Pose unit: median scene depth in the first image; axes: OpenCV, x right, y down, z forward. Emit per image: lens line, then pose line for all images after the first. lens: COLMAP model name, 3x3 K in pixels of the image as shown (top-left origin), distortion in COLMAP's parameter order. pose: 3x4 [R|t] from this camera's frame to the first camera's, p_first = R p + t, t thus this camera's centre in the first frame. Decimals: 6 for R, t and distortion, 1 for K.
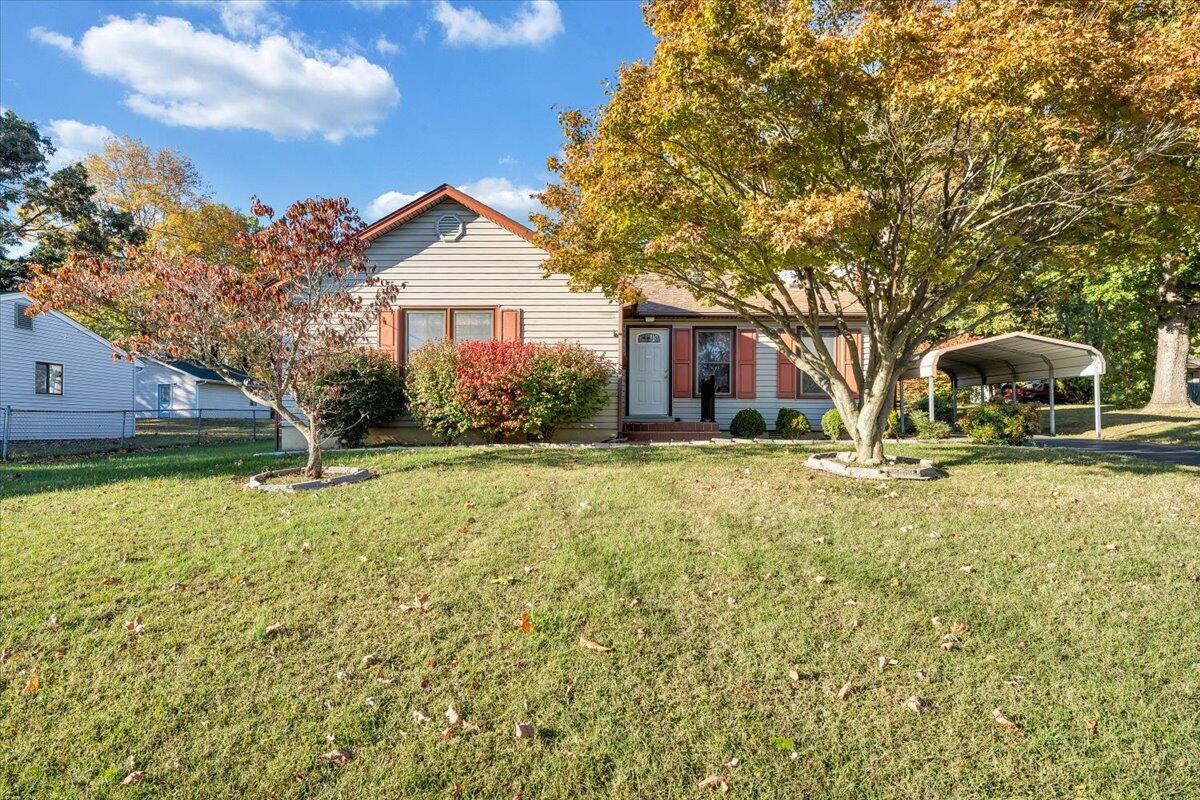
lens RADIAL K [[780.8, 0, 593.4], [0, 780.8, 413.9], [0, 0, 1]] dist [0.006138, 0.004453]
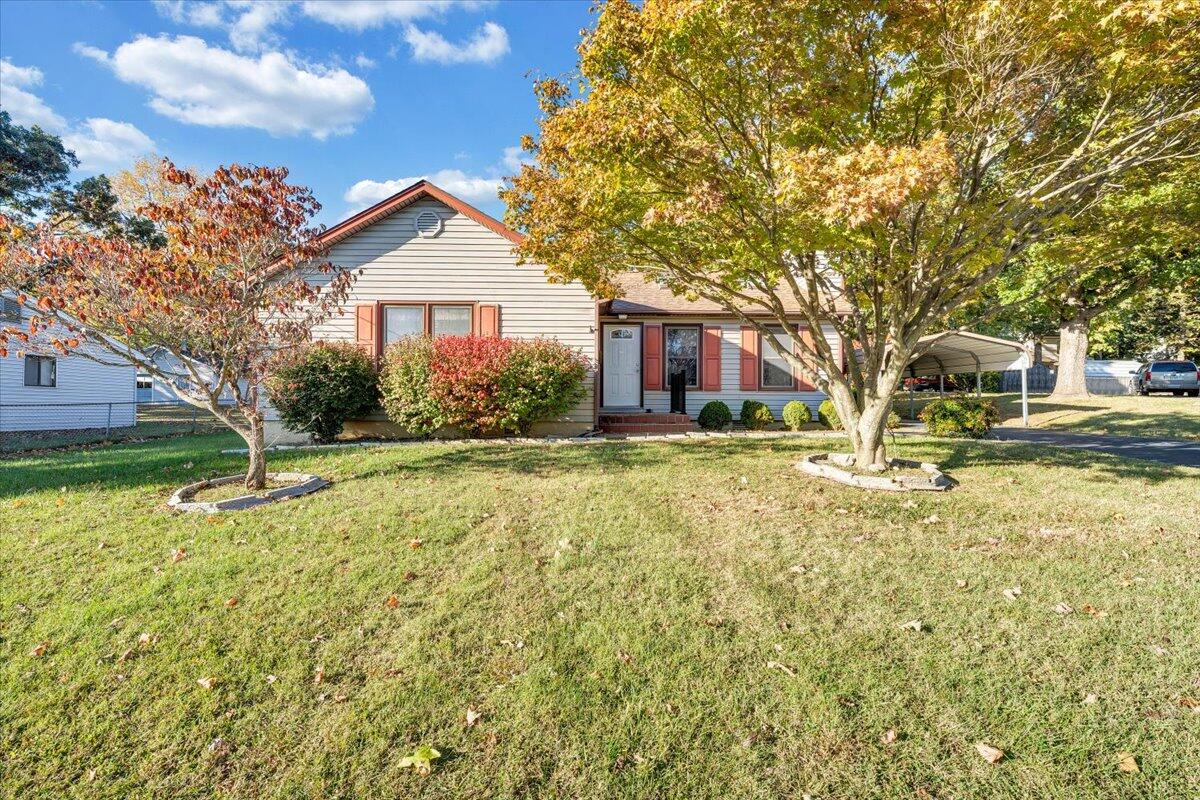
lens RADIAL K [[546.7, 0, 598.7], [0, 546.7, 387.9], [0, 0, 1]] dist [0.002352, -0.000469]
pose [[0.998128, -0.001008, 0.061151, -0.006817], [0.001242, 0.999992, -0.003788, -0.023420], [-0.061146, 0.003857, 0.998121, 0.289407]]
